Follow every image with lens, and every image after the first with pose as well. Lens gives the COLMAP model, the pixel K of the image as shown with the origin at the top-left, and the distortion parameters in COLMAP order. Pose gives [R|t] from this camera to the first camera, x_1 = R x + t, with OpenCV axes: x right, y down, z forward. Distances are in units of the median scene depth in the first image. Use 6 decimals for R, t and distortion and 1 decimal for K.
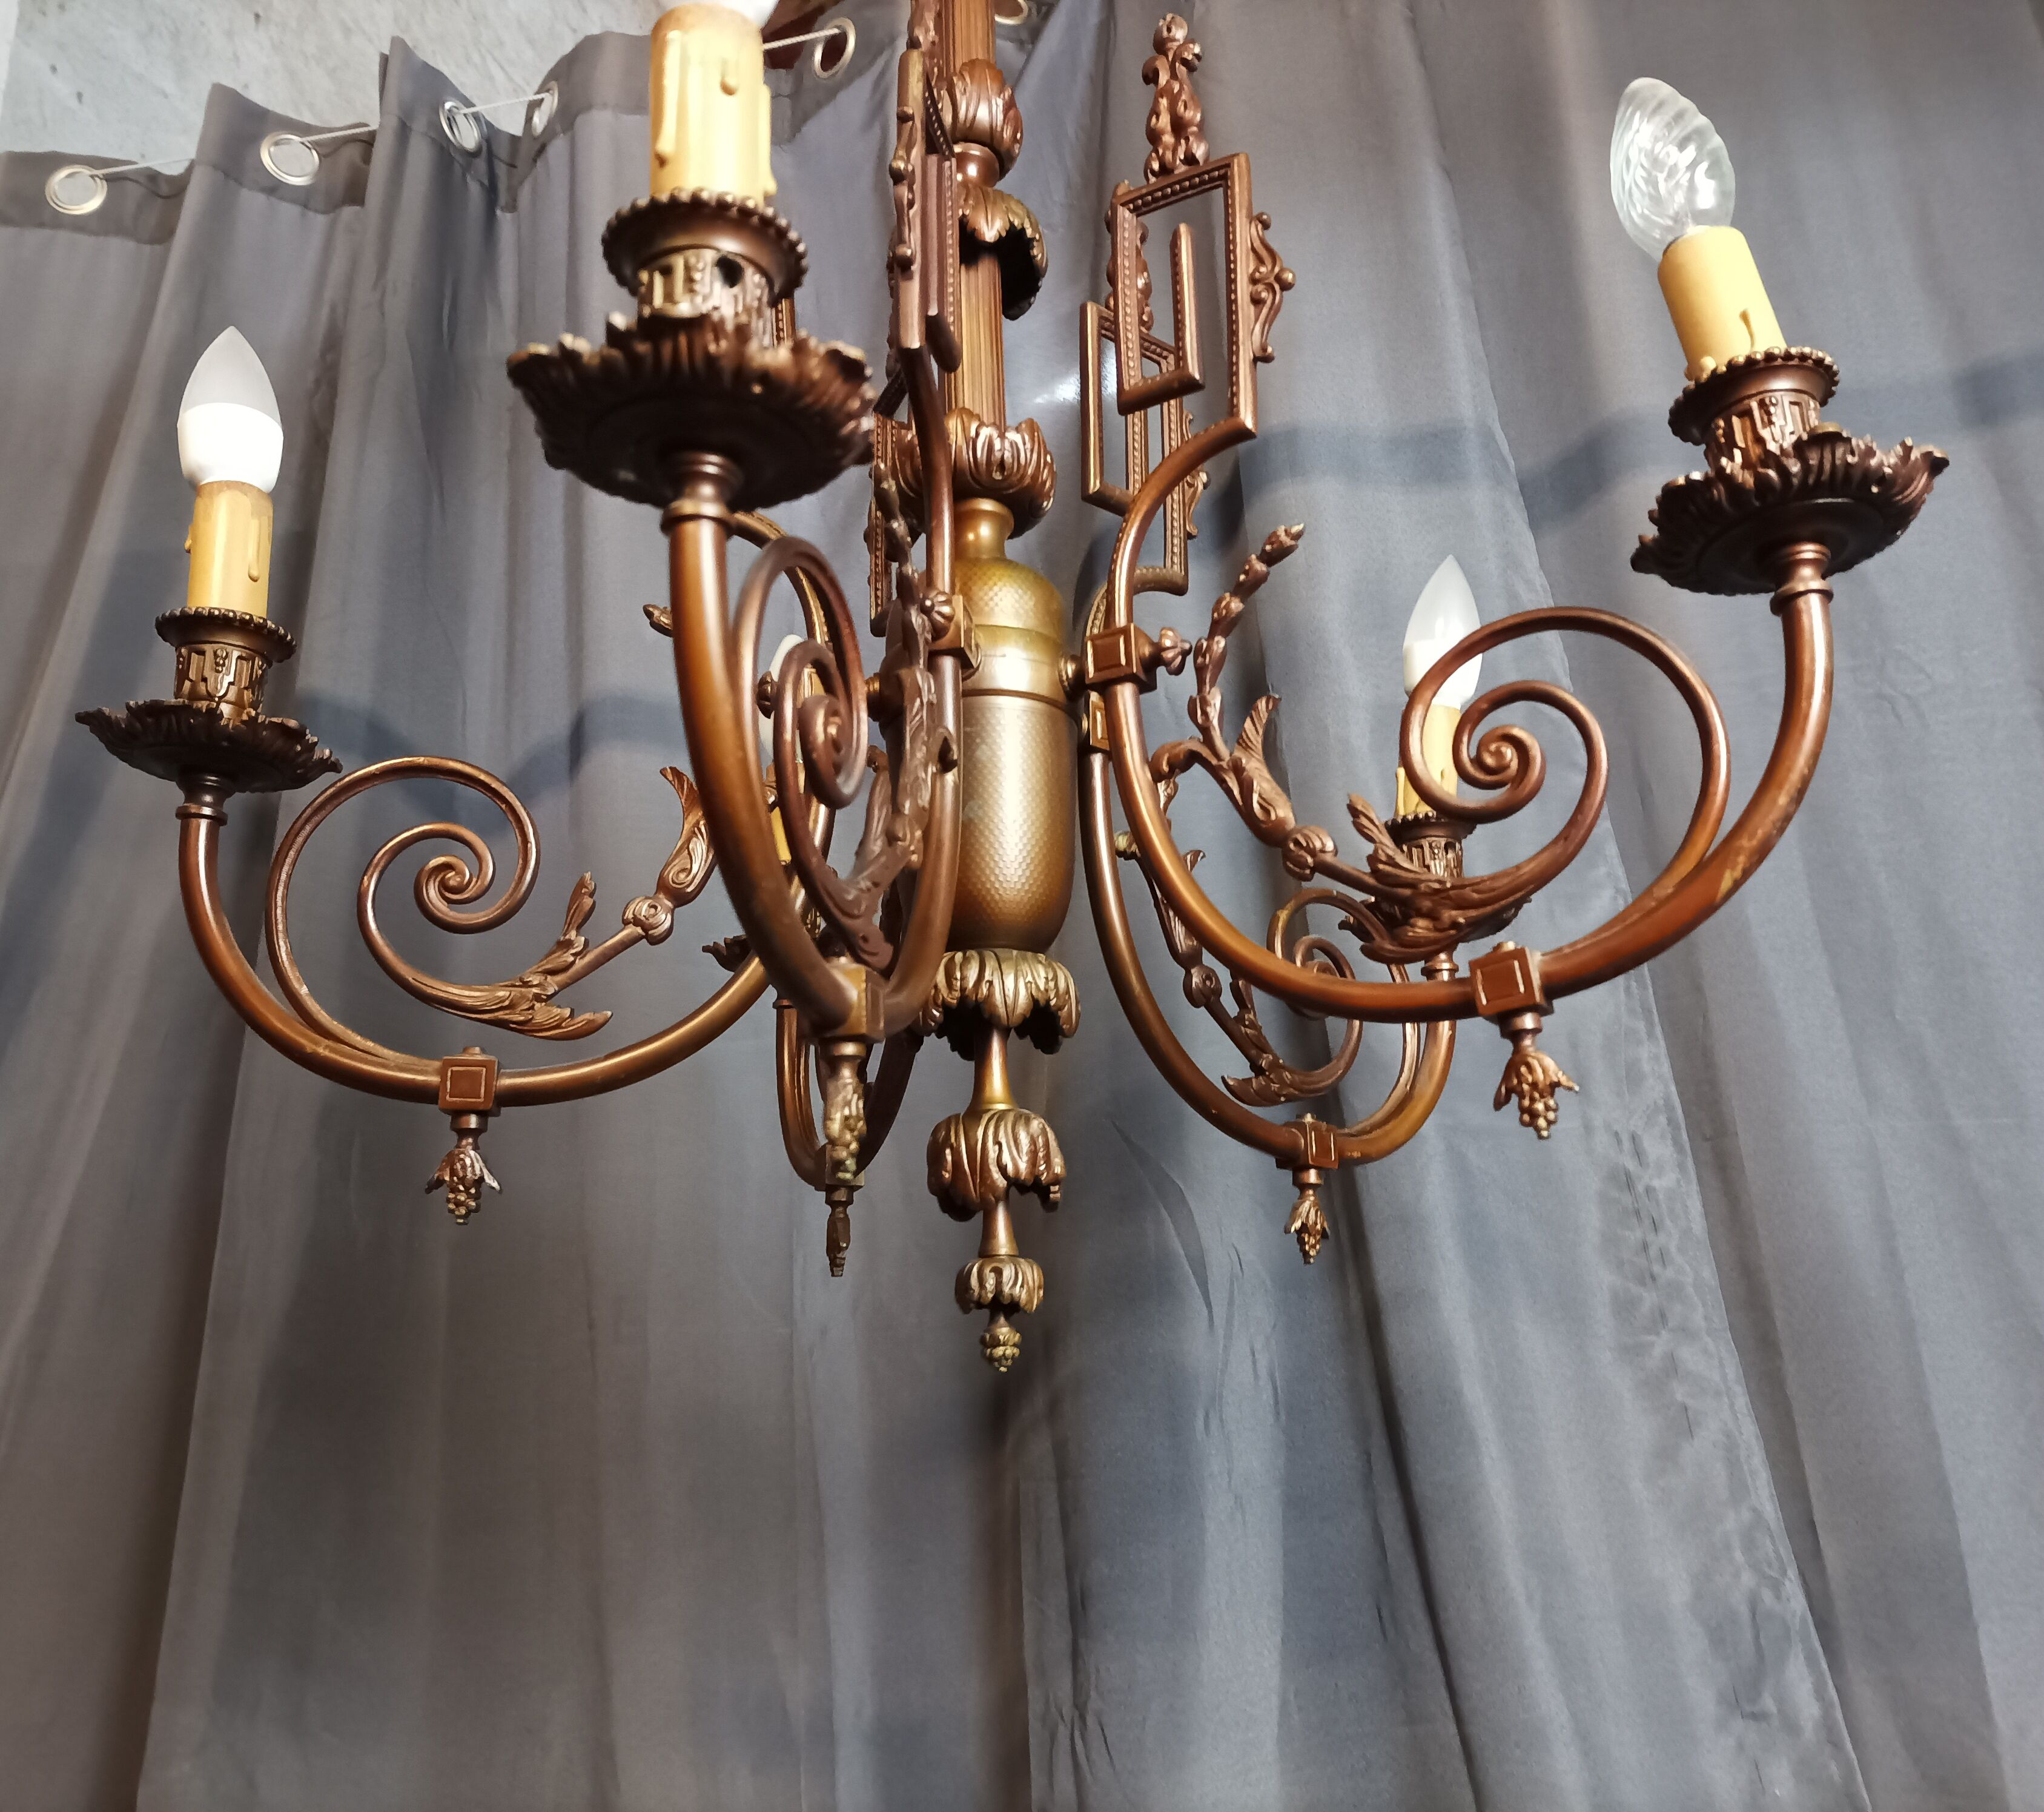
lens RADIAL K [[1844.2, 0, 911.2], [0, 1844.2, 864.0], [0, 0, 1]] dist [0.012684, 0.010648]
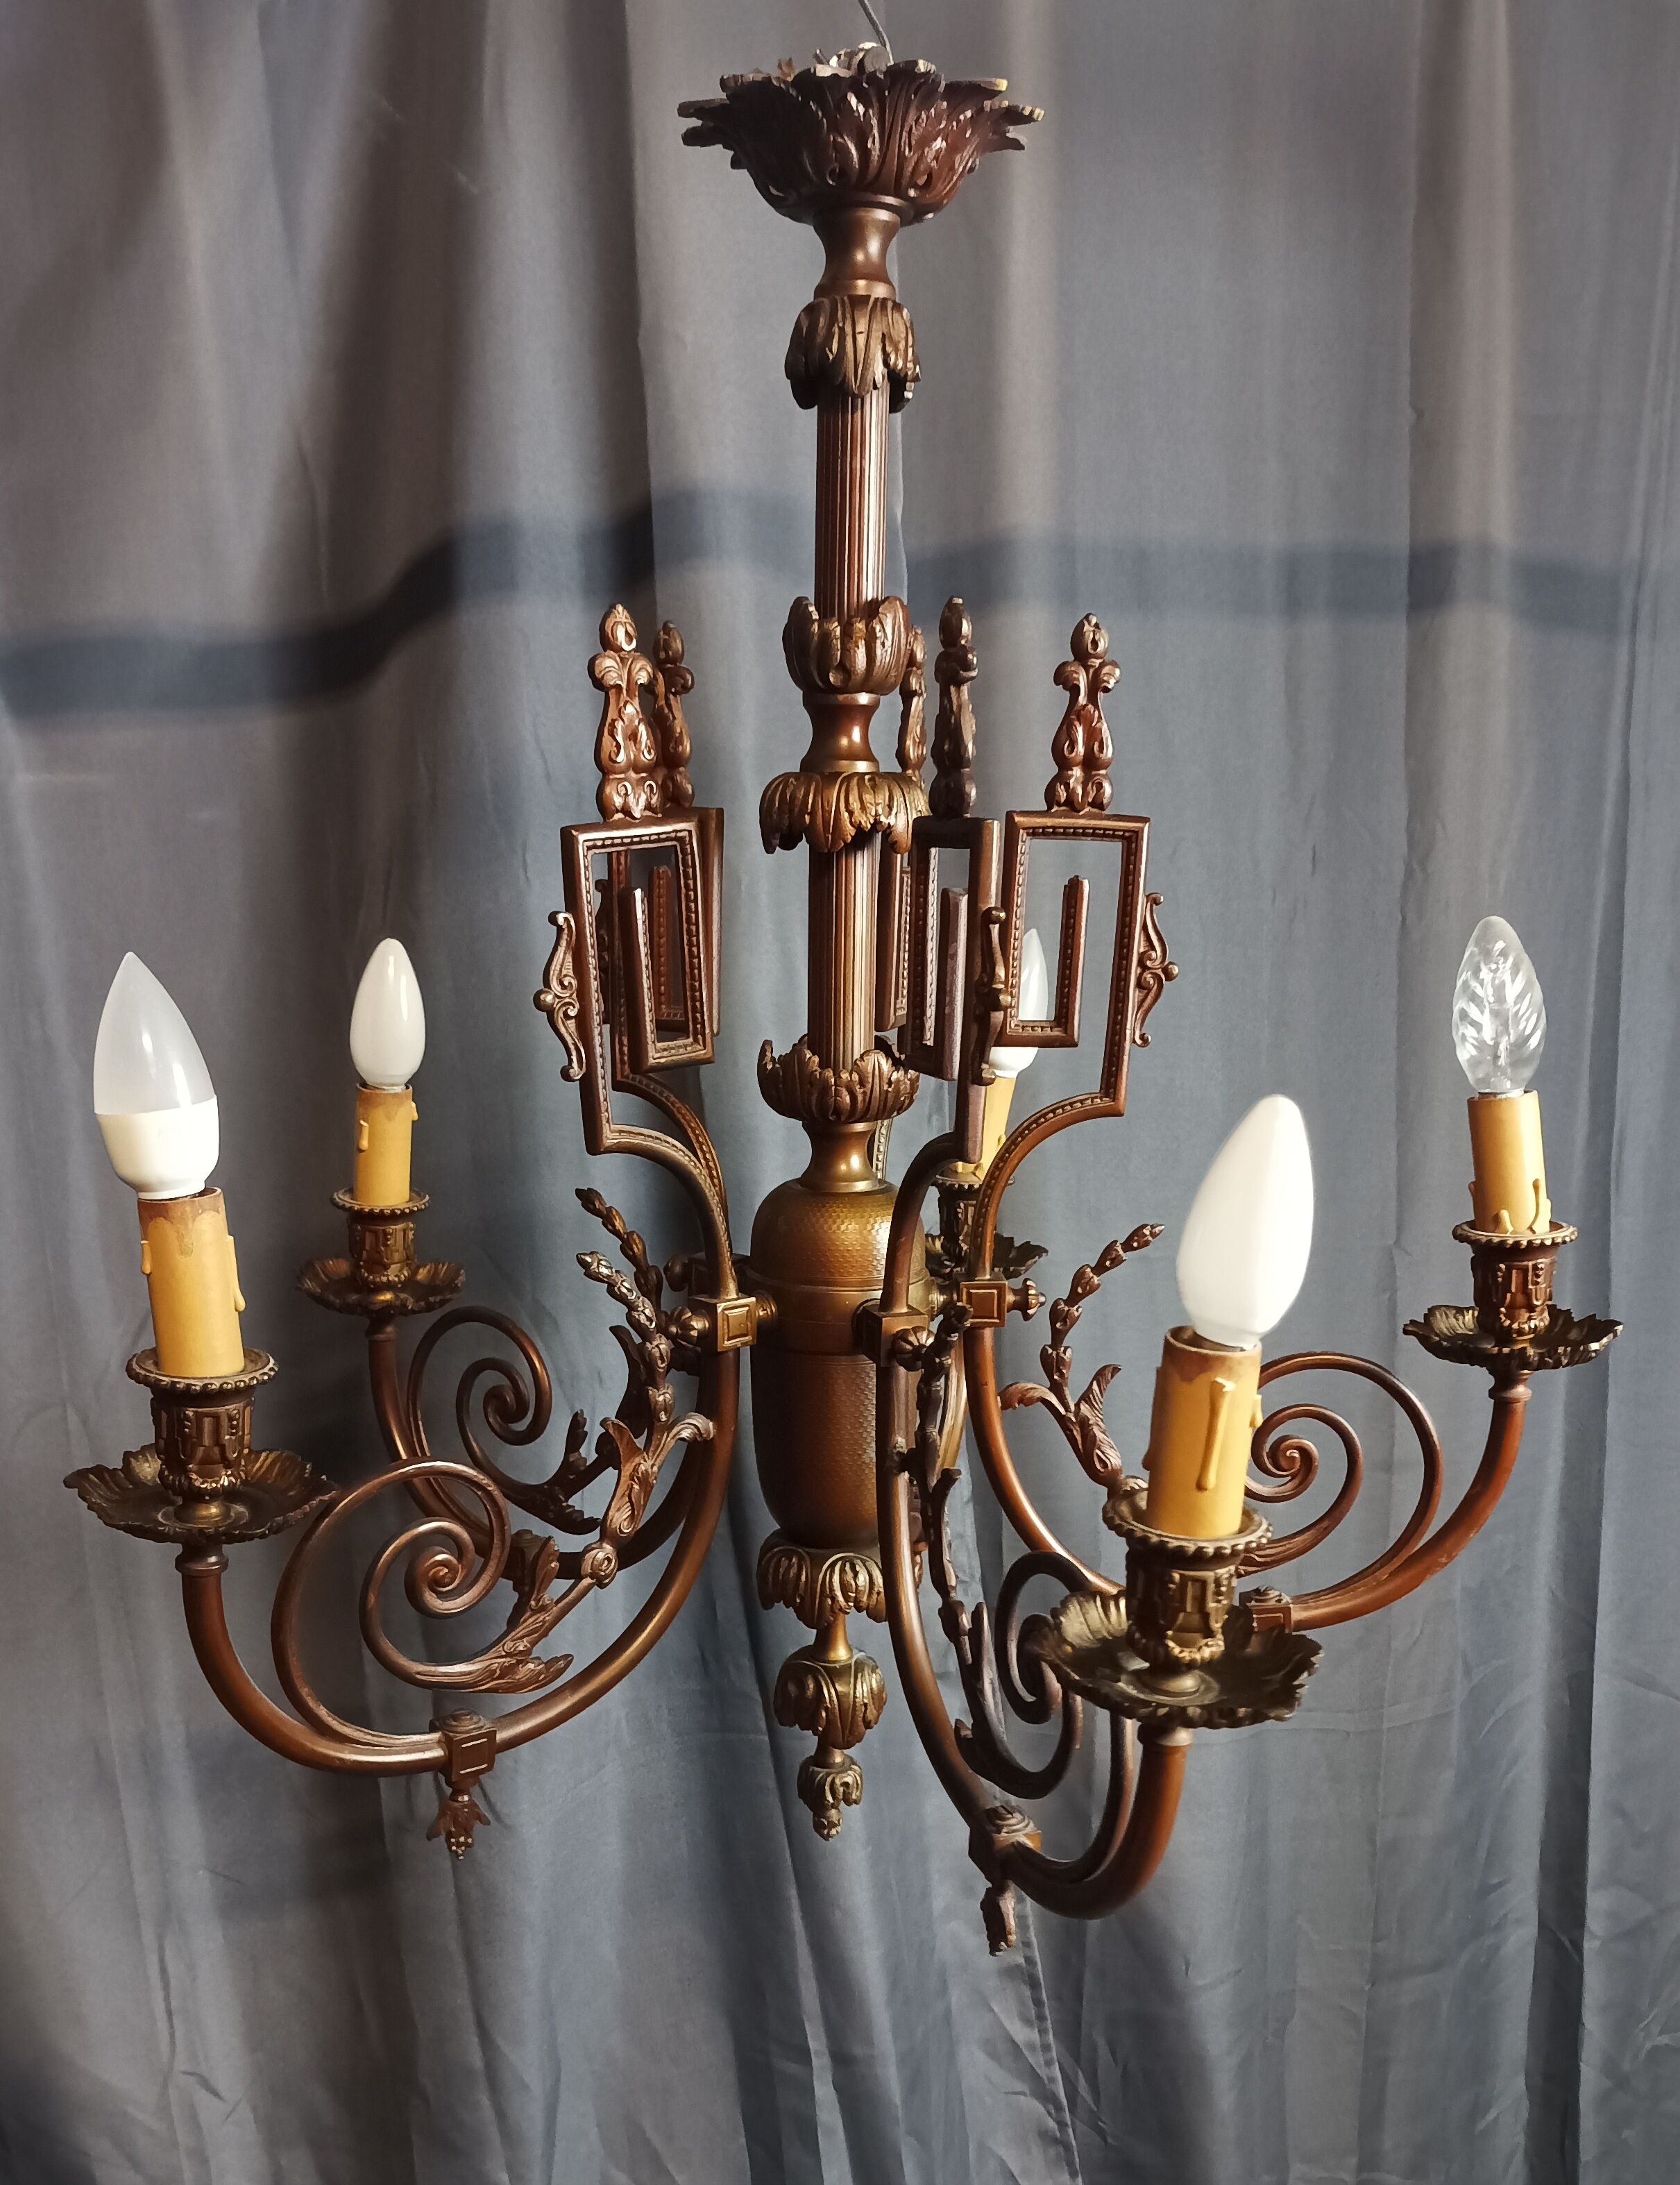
lens RADIAL K [[2162.7, 0, 759.2], [0, 2162.7, 1283.1], [0, 0, 1]] dist [0.023681, -0.011682]
pose [[0.825746, -0.115606, 0.552067, -0.675937], [-0.186371, 0.867874, 0.460500, -0.649418], [-0.532361, -0.483146, 0.695098, 0.133443]]
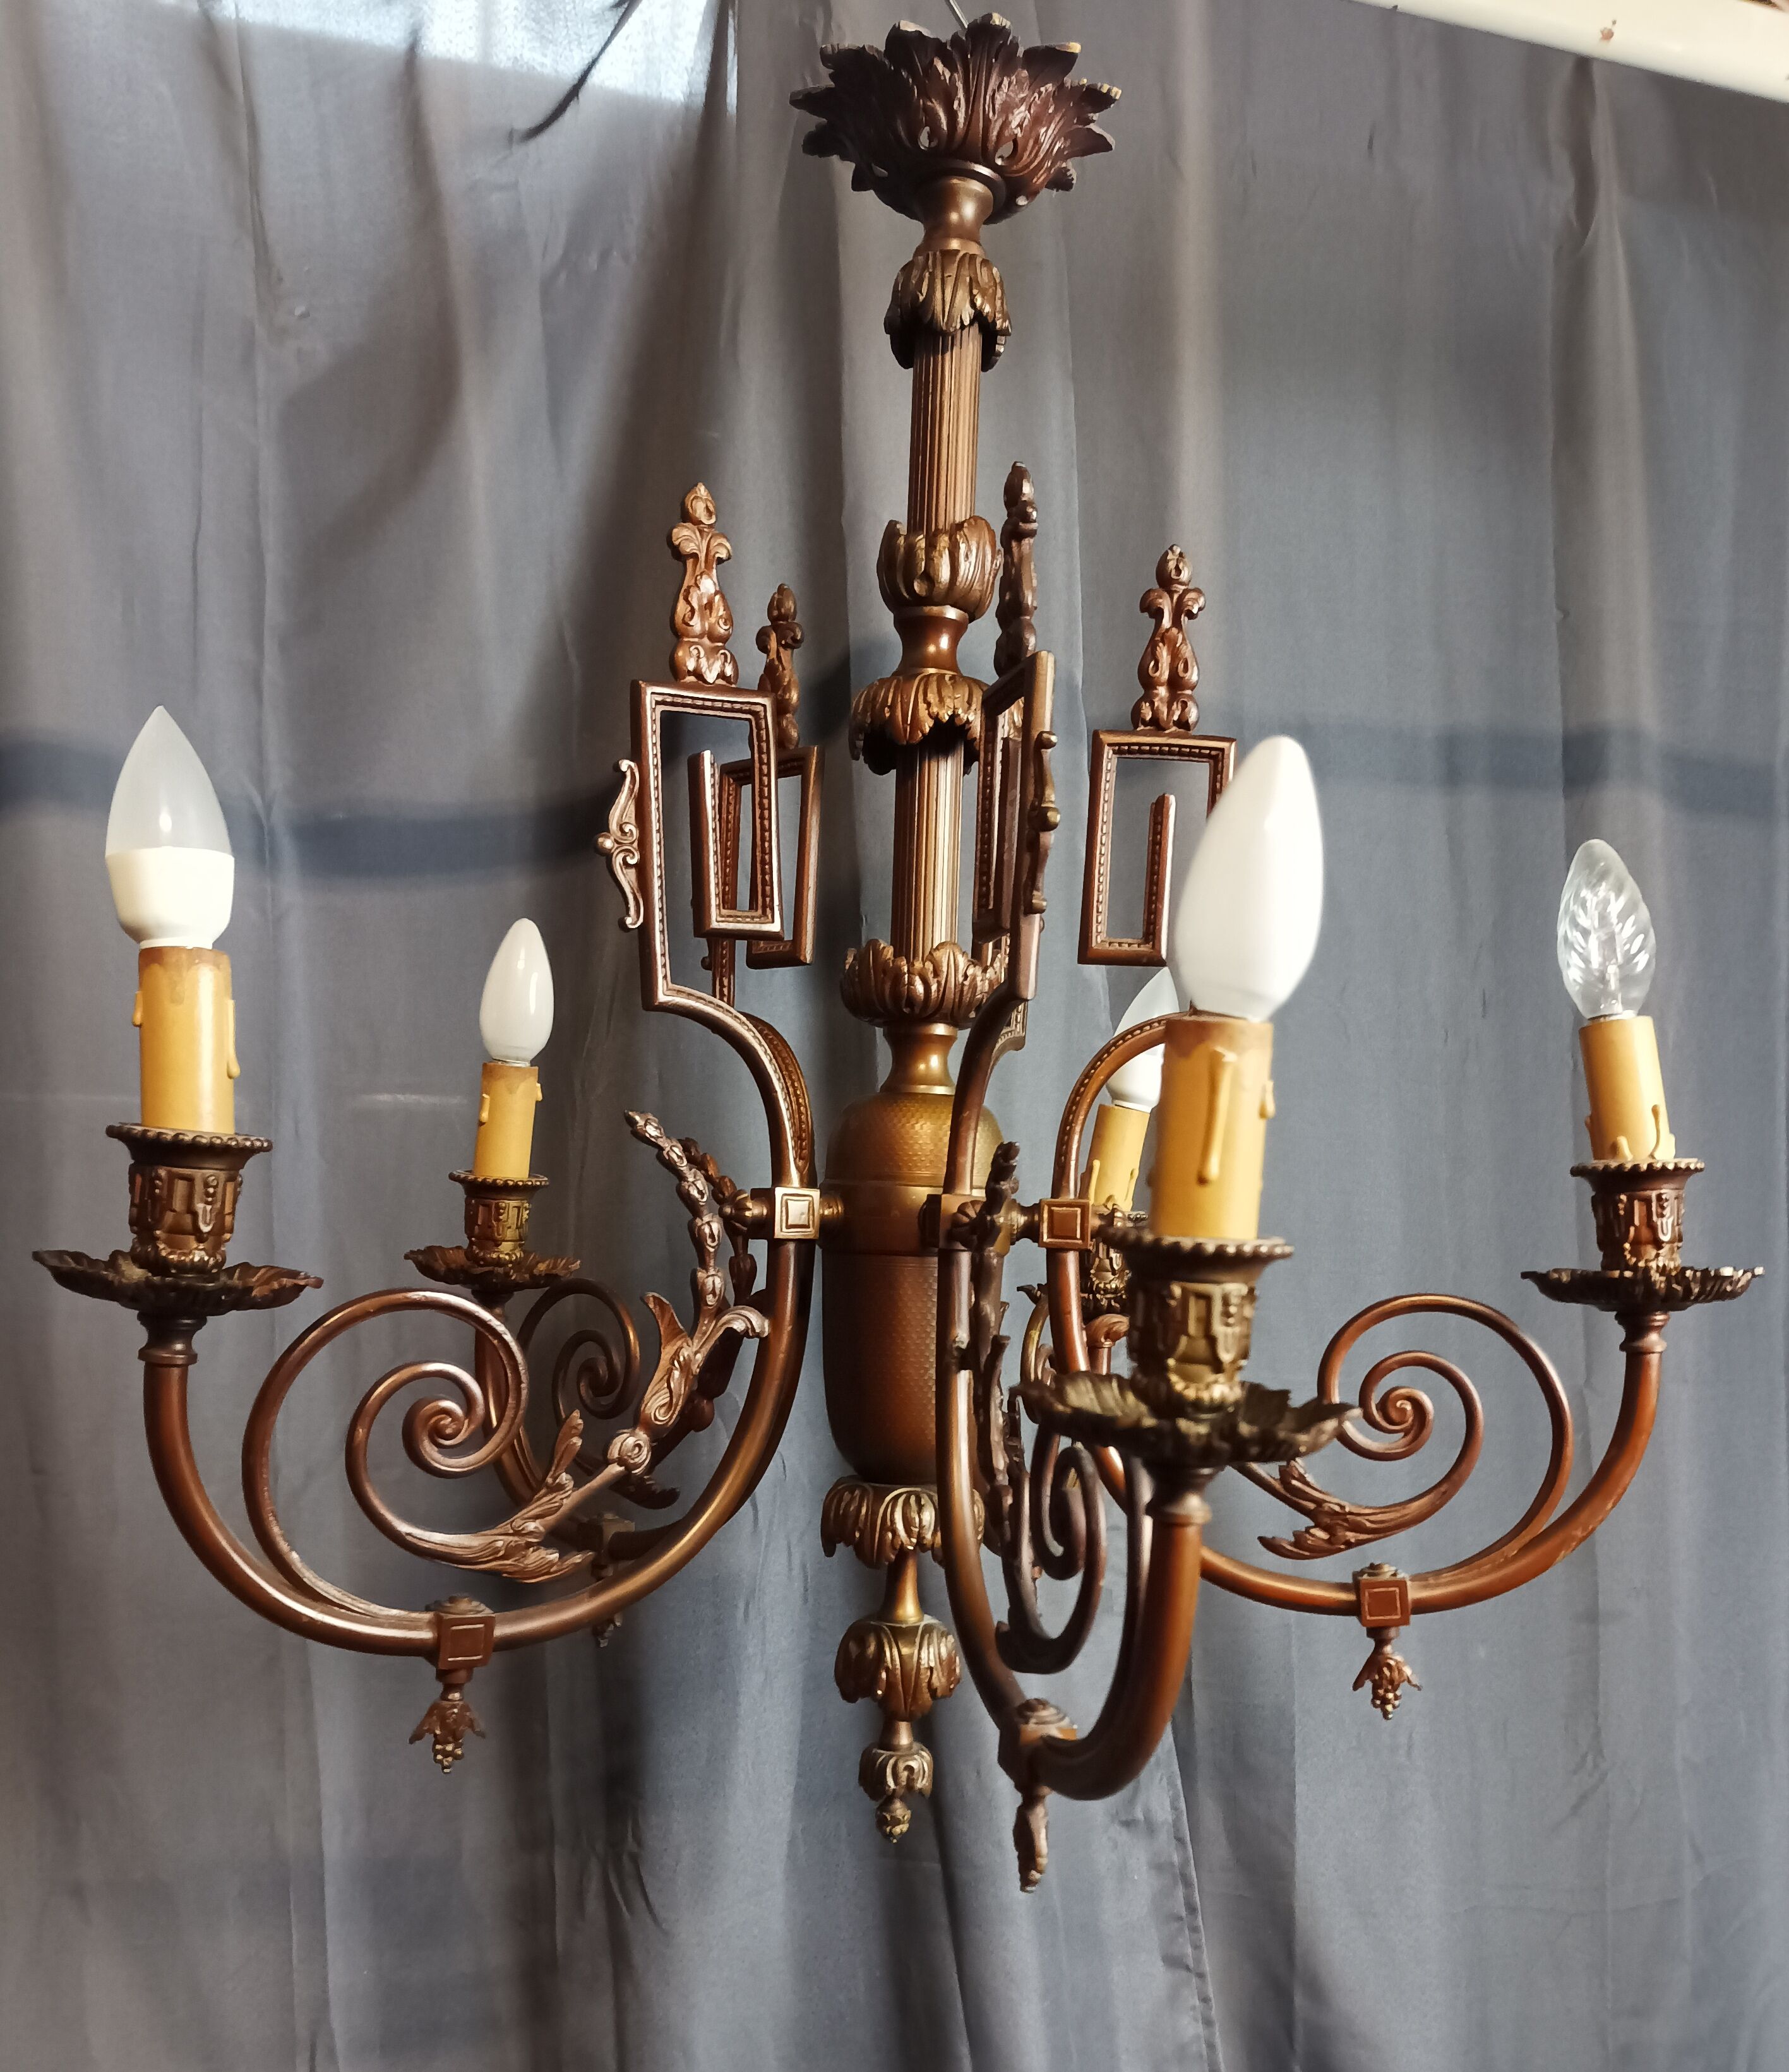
lens RADIAL K [[1959.0, 0, 899.5], [0, 1959.0, 1152.9], [0, 0, 1]] dist [0.028945, -0.001220]
pose [[0.871375, 0.055343, 0.487486, -0.493588], [-0.191661, 0.953061, 0.234394, -0.368425], [-0.451632, -0.297677, 0.841081, 0.074554]]
